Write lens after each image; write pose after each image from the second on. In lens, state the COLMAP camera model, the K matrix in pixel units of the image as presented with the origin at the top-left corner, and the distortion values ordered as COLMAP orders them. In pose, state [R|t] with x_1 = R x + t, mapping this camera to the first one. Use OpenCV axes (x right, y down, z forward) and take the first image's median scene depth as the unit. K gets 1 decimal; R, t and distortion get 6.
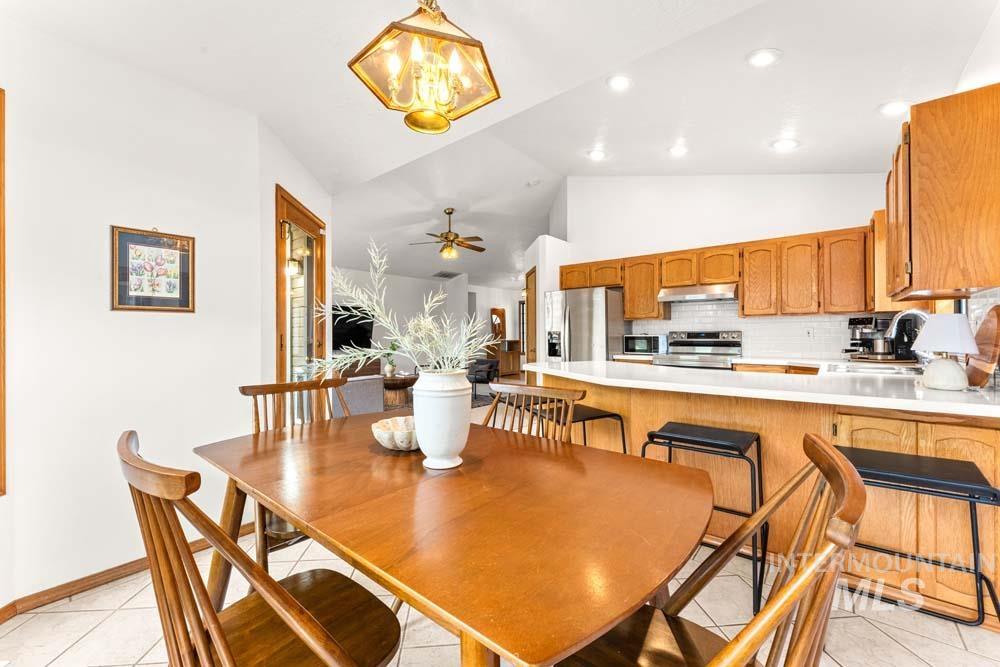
lens RADIAL K [[393.6, 0, 500.0], [0, 393.6, 333.5], [0, 0, 1]] dist [-0.000798, -0.000065]
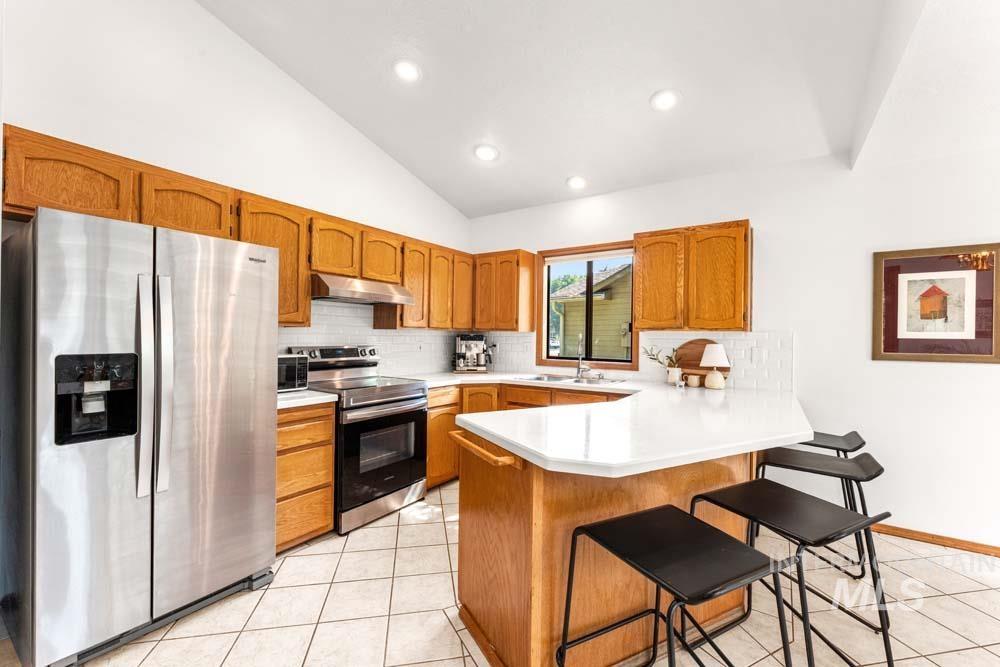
lens RADIAL K [[428.3, 0, 500.0], [0, 428.3, 333.5], [0, 0, 1]] dist [0.000613, -0.000055]
pose [[-0.135028, 0.009099, 0.990800, -0.252633], [-0.015239, 0.999820, -0.011258, -0.024529], [-0.990725, -0.016619, -0.134866, 0.865252]]
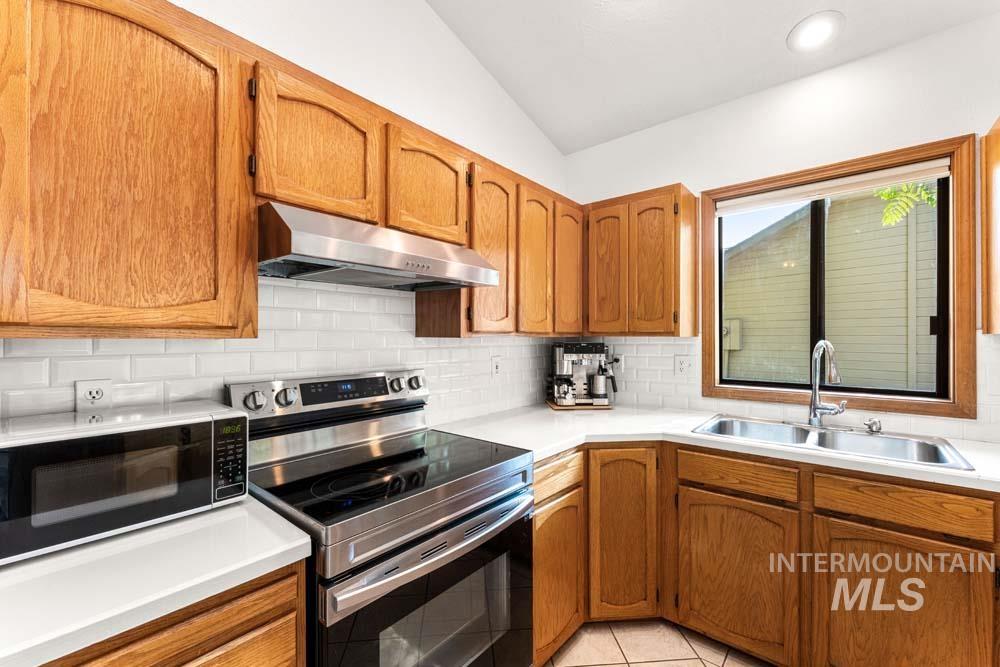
lens RADIAL K [[418.0, 0, 500.0], [0, 418.0, 333.5], [0, 0, 1]] dist [-0.000628, -0.000065]
pose [[-0.034214, 0.012149, 0.999341, 0.180009], [-0.000355, 0.999926, -0.012168, -0.037636], [-0.999414, -0.000771, -0.034207, 0.925907]]
